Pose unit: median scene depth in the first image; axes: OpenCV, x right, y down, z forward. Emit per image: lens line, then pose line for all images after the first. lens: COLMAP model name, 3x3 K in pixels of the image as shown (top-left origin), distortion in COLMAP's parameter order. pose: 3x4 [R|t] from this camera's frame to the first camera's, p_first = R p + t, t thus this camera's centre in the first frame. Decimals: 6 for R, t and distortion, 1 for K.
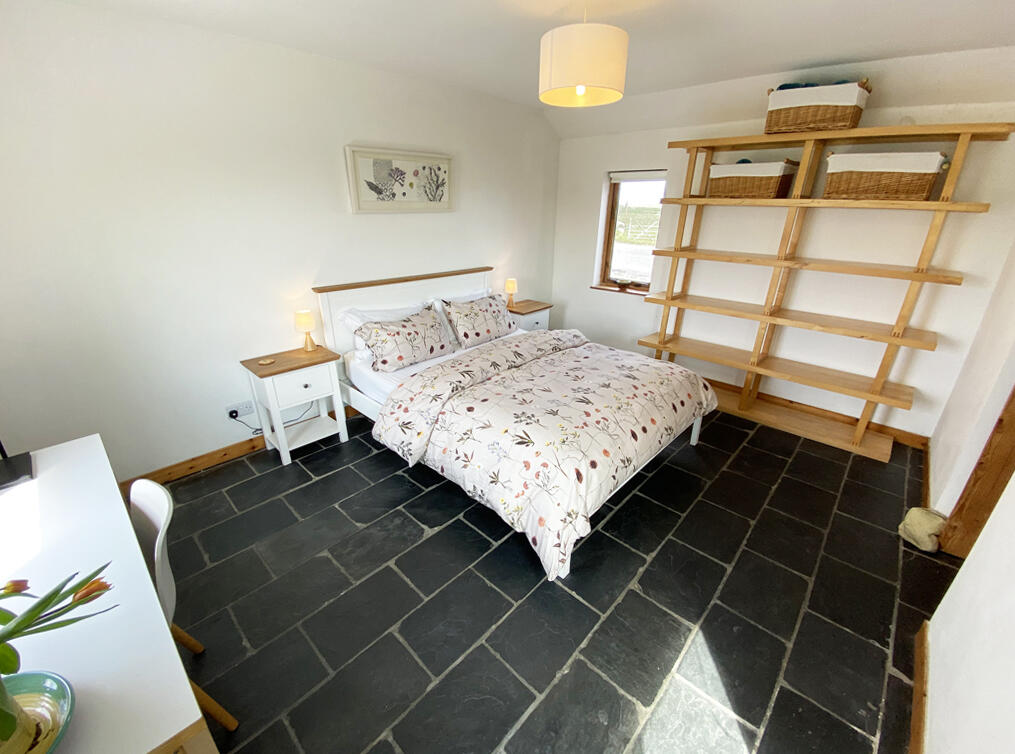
lens RADIAL K [[415.0, 0, 506.1], [0, 415.0, 375.3], [0, 0, 1]] dist [0.024870, -0.021128]
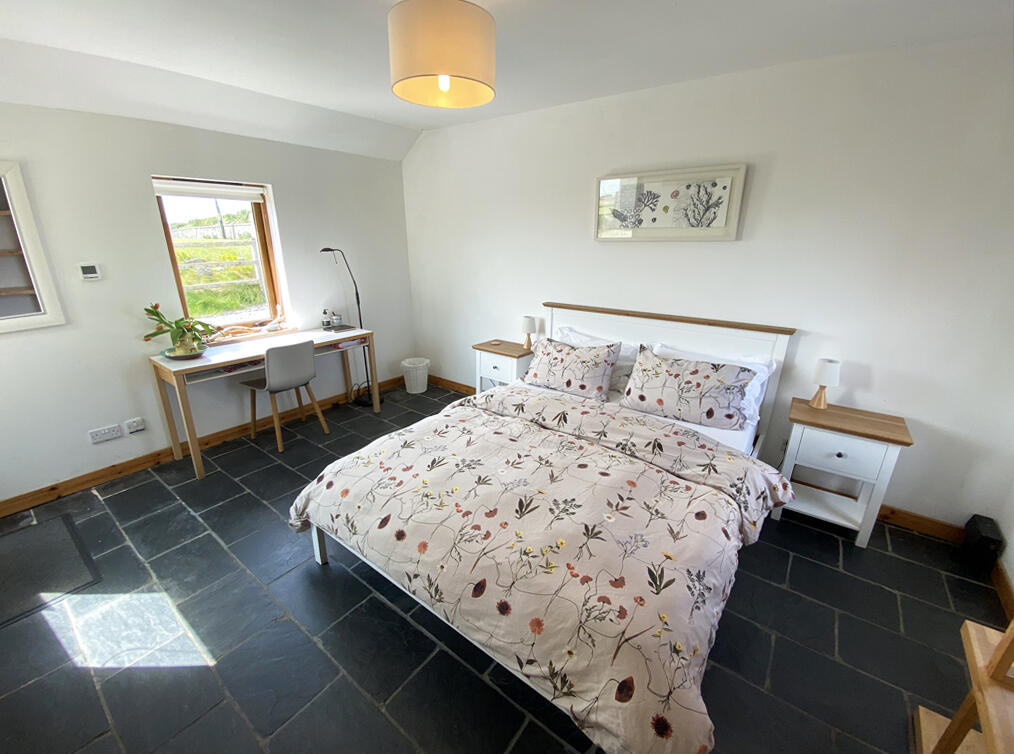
lens RADIAL K [[414.6, 0, 505.6], [0, 414.6, 375.3], [0, 0, 1]] dist [0.024870, -0.021128]
pose [[0.106304, 0.309999, -0.944775, 0.659542], [-0.382077, 0.889948, 0.249019, -0.248893], [0.917996, 0.334505, 0.213049, 0.652017]]
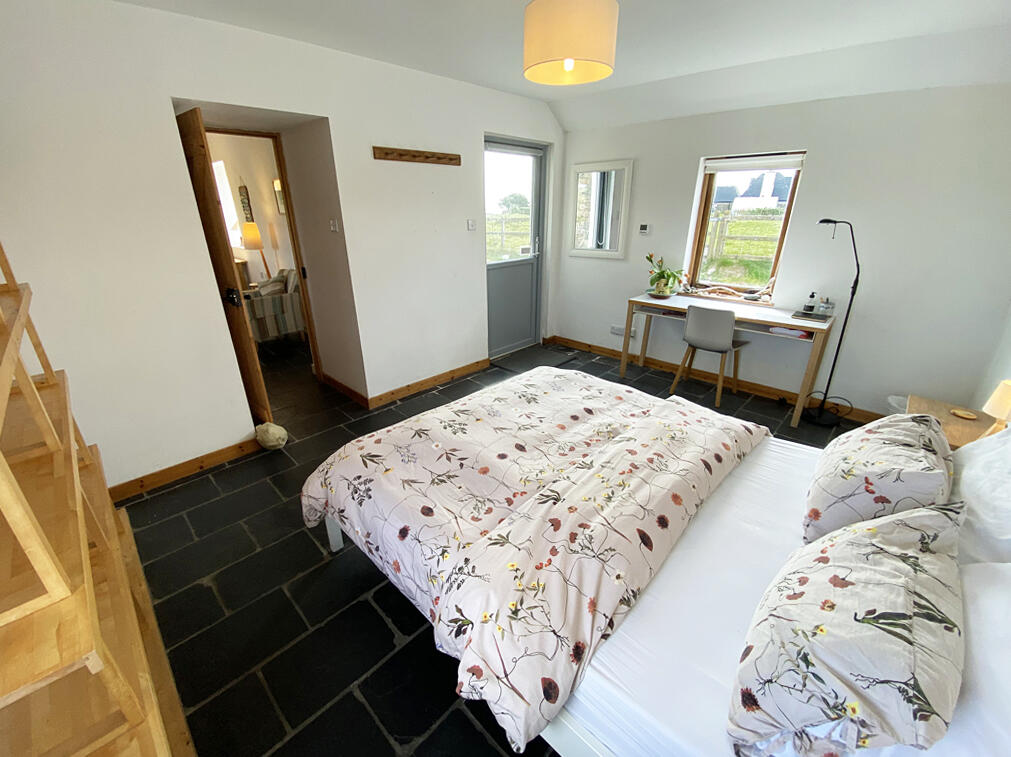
lens RADIAL K [[417.0, 0, 504.3], [0, 417.0, 381.5], [0, 0, 1]] dist [0.025597, -0.023820]
pose [[-0.999940, -0.008524, 0.006854, 0.176869], [-0.001182, 0.707189, 0.707024, -0.493732], [-0.010874, 0.706973, -0.707157, 1.255658]]
